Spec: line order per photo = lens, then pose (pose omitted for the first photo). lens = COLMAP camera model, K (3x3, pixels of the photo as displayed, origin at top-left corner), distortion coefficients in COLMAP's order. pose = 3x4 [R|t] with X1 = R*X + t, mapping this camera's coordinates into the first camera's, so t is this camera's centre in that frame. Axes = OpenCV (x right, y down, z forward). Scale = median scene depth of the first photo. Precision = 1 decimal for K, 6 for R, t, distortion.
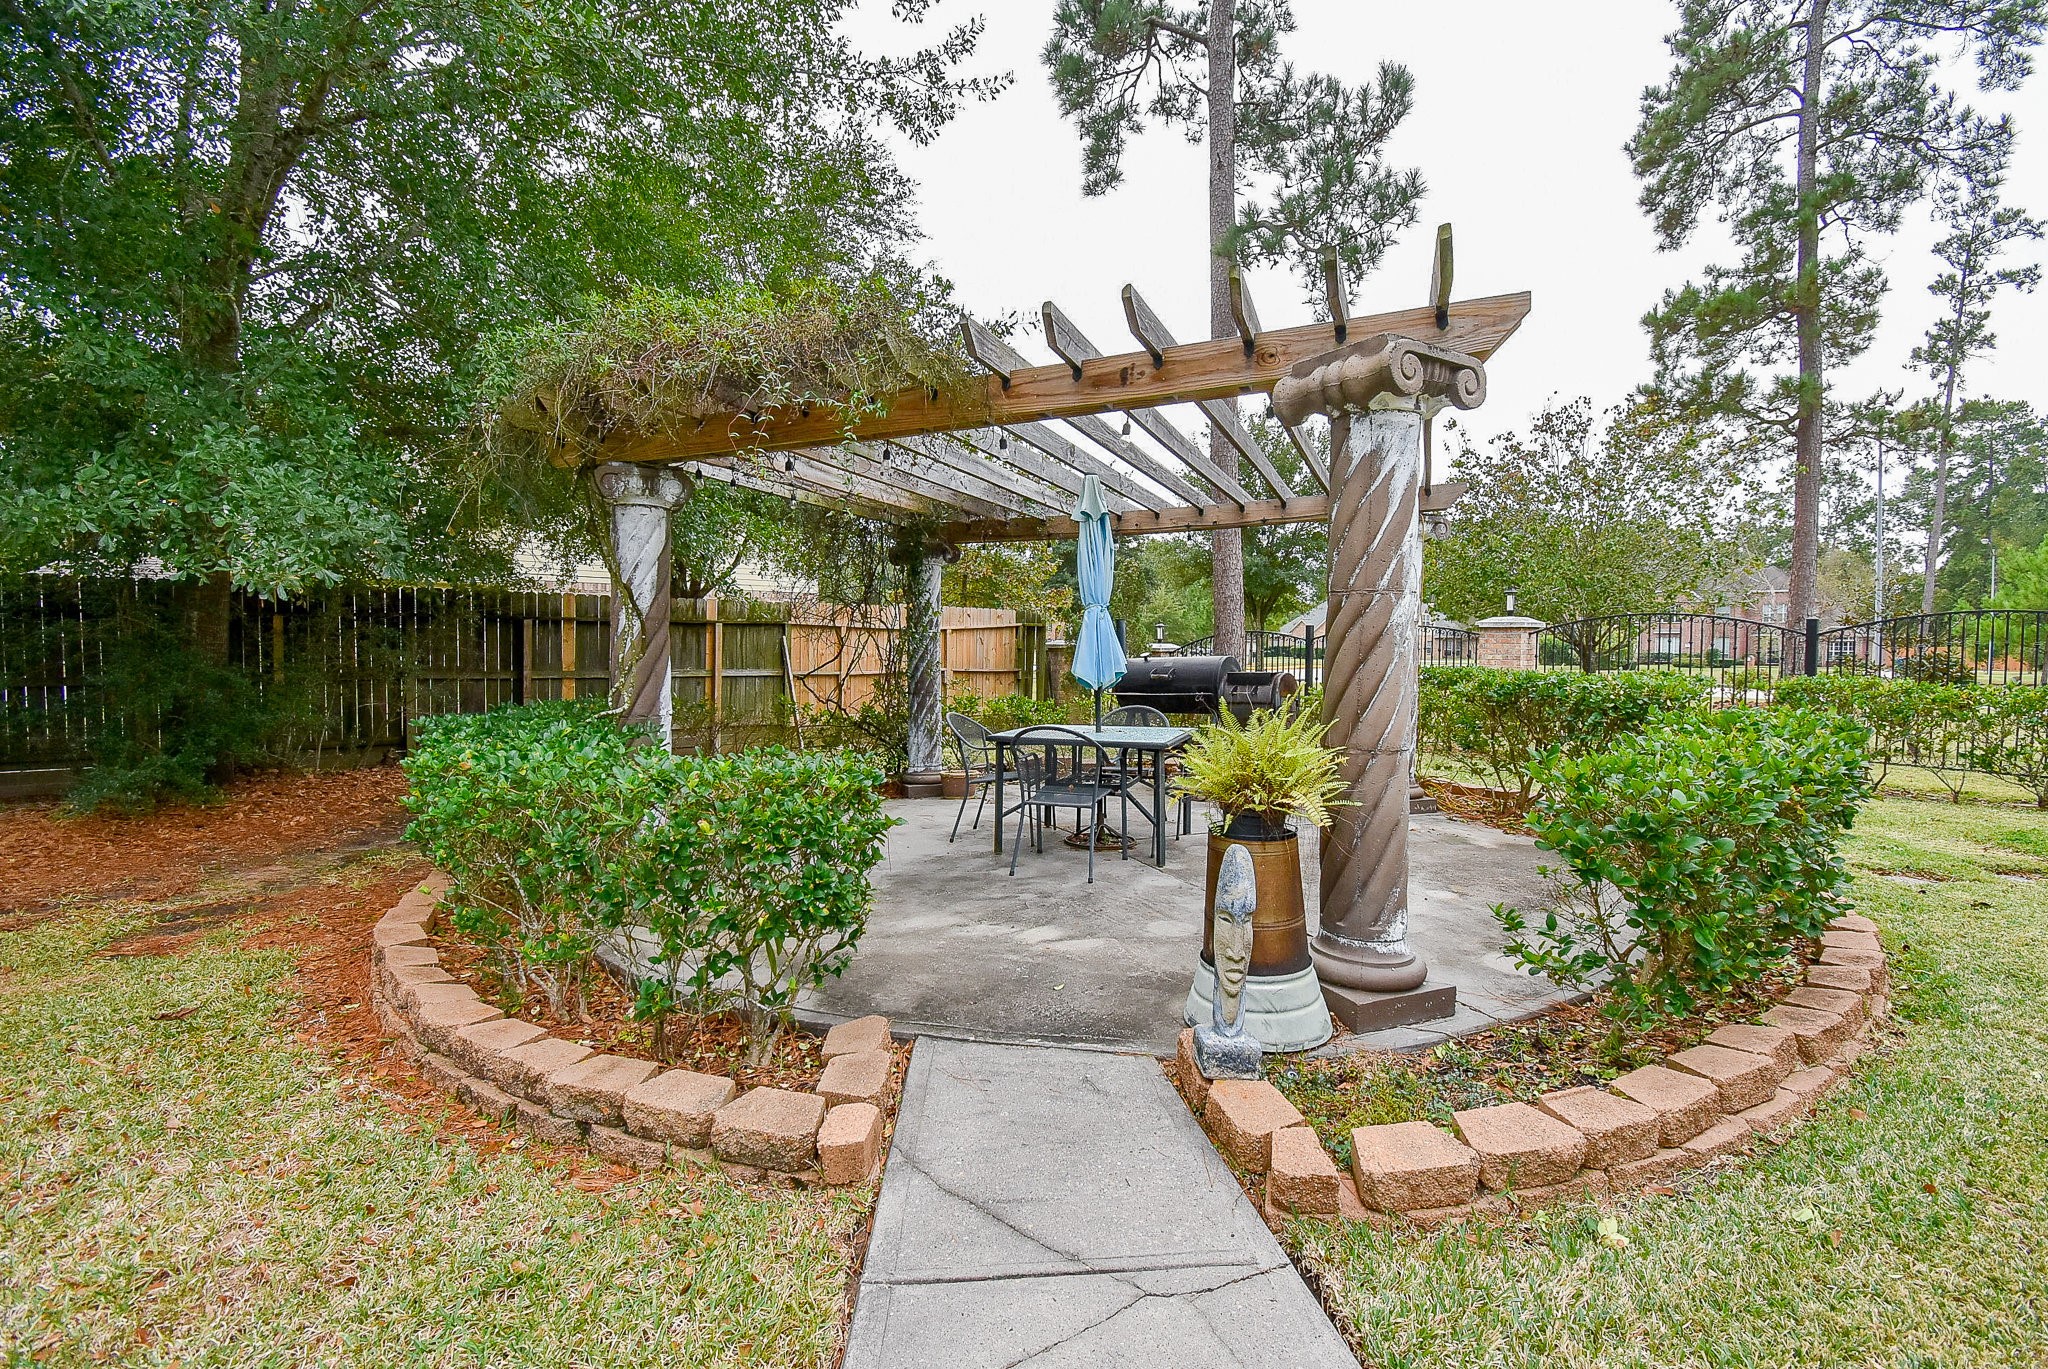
lens RADIAL K [[864.8, 0, 1024.0], [0, 864.8, 684.5], [0, 0, 1]] dist [0.002100, -0.012019]
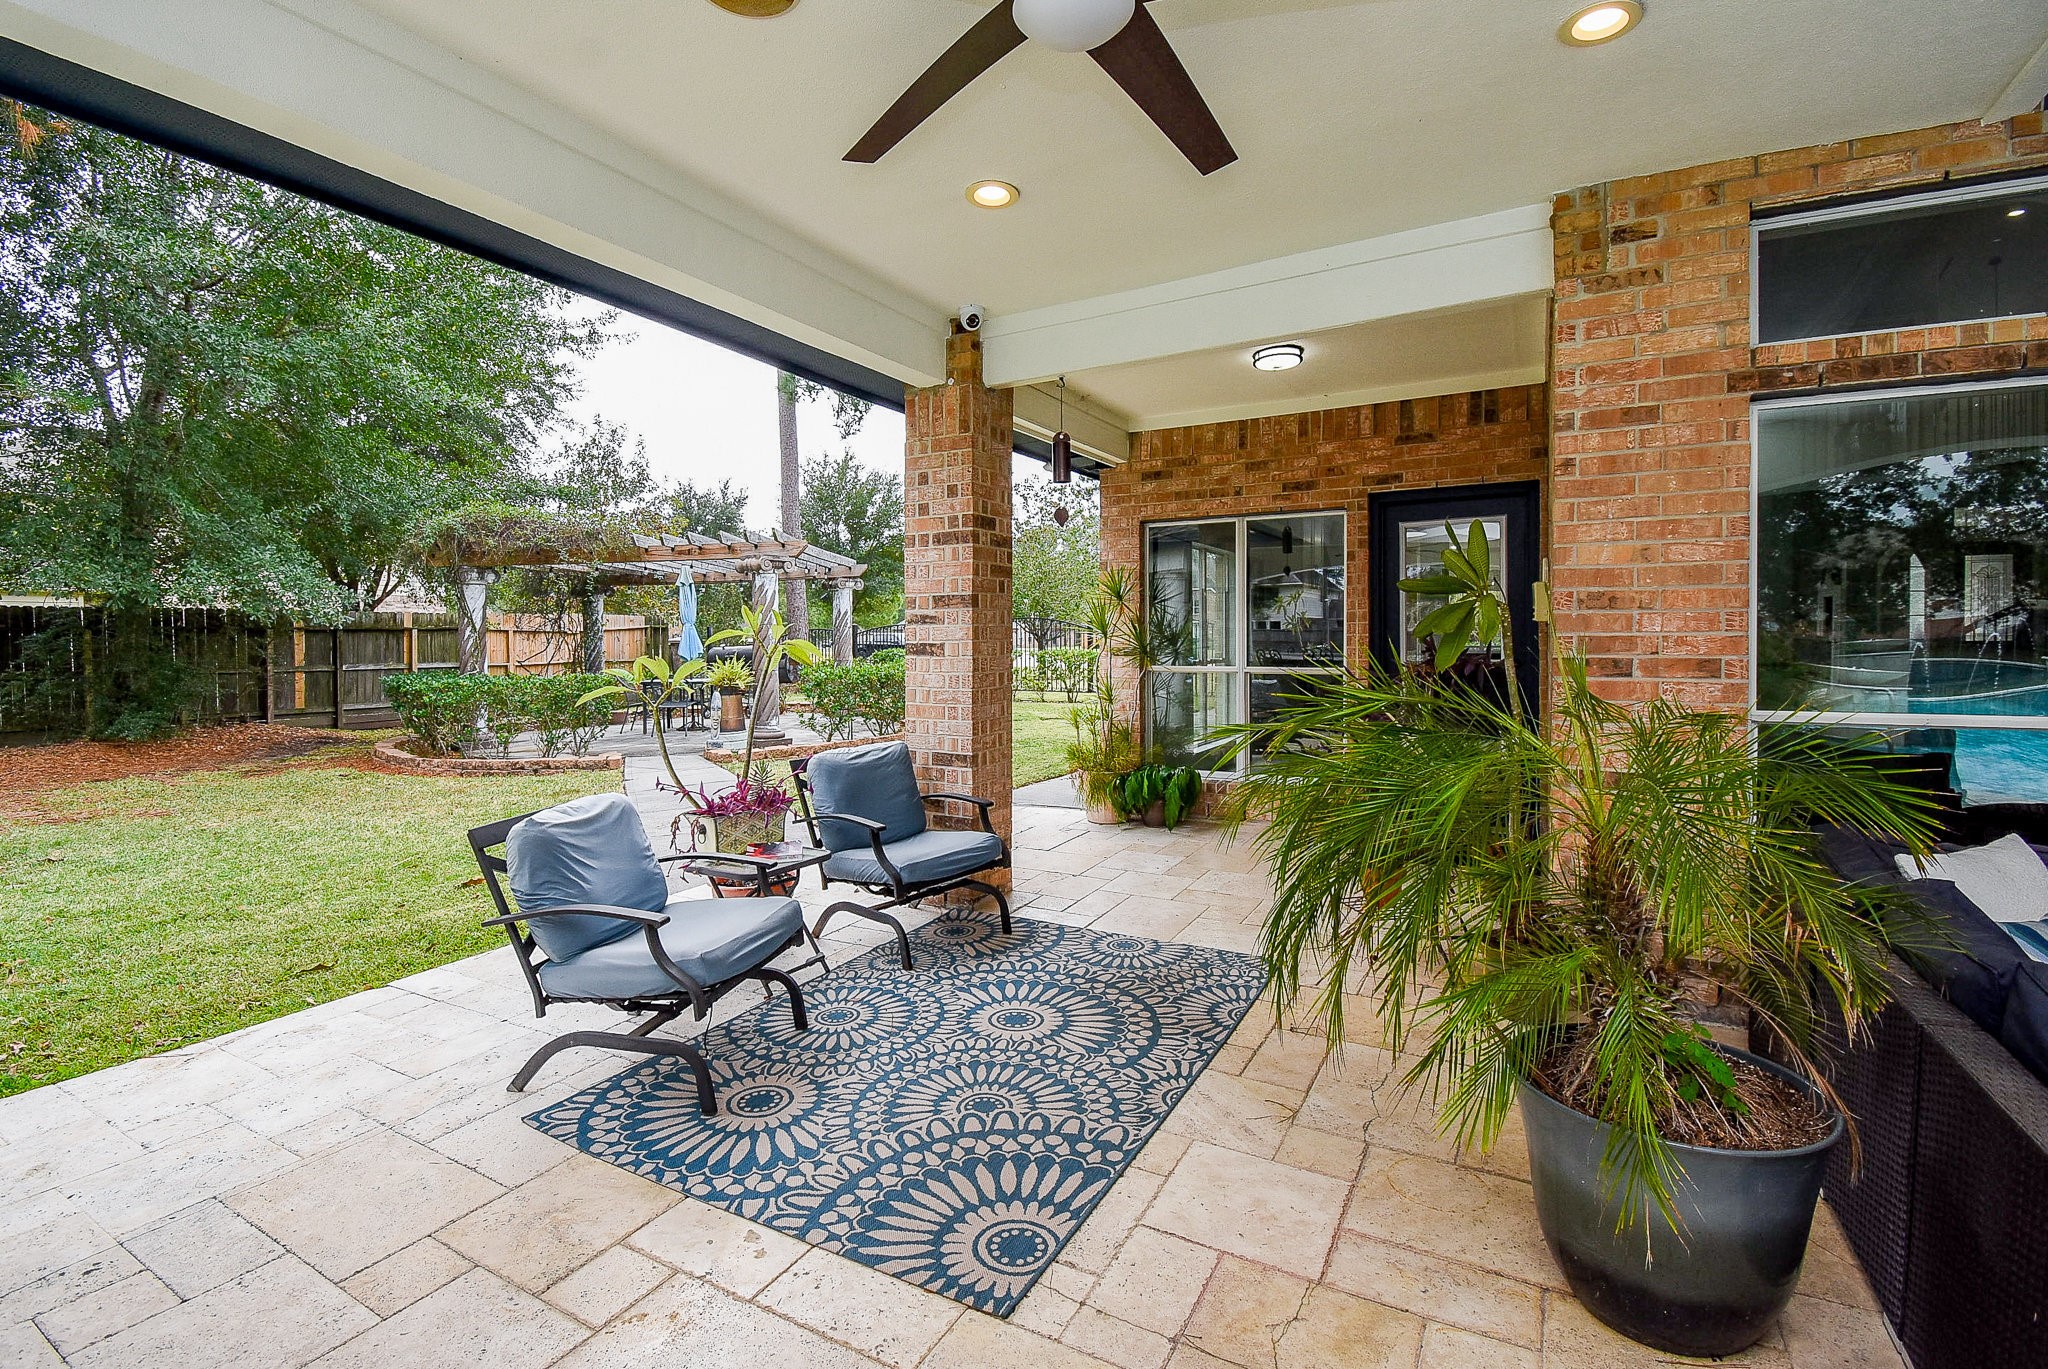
lens RADIAL K [[922.7, 0, 1018.0], [0, 922.7, 665.6], [0, 0, 1]] dist [0.025504, -0.027213]
pose [[0.927993, -0.028008, 0.371542, -0.014398], [0.033895, 0.999382, -0.009323, 0.050016], [-0.371052, 0.021245, 0.928369, -1.097067]]
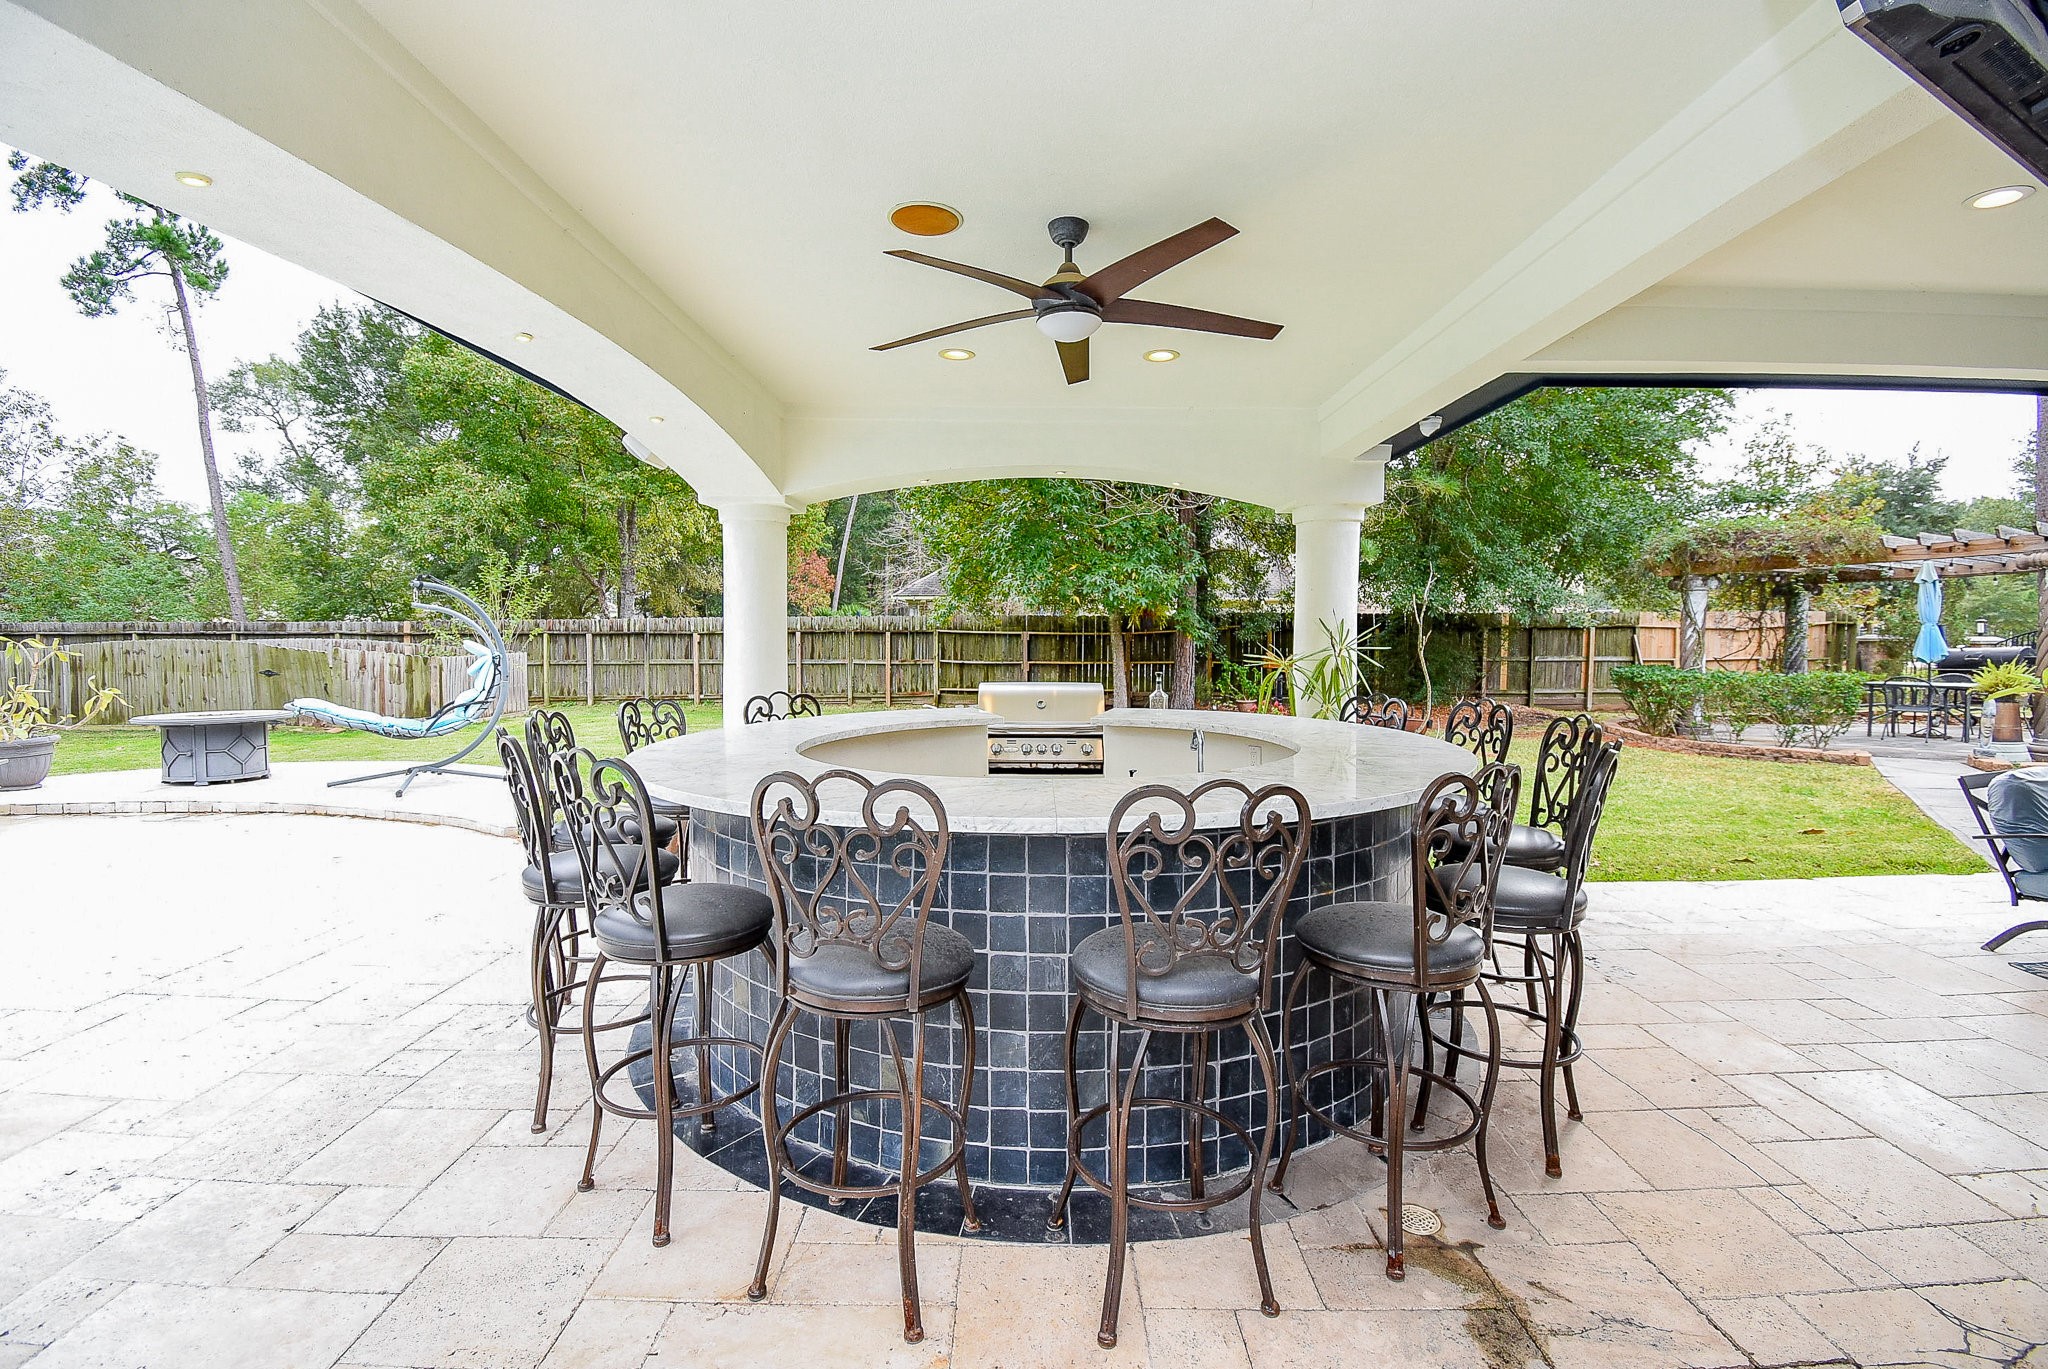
lens RADIAL K [[922.7, 0, 1018.0], [0, 922.7, 665.6], [0, 0, 1]] dist [0.025504, -0.027213]
pose [[0.788603, 0.008785, -0.614840, -0.200792], [-0.018615, 0.999781, -0.009591, 0.053518], [0.614621, 0.019009, 0.788593, -1.493298]]
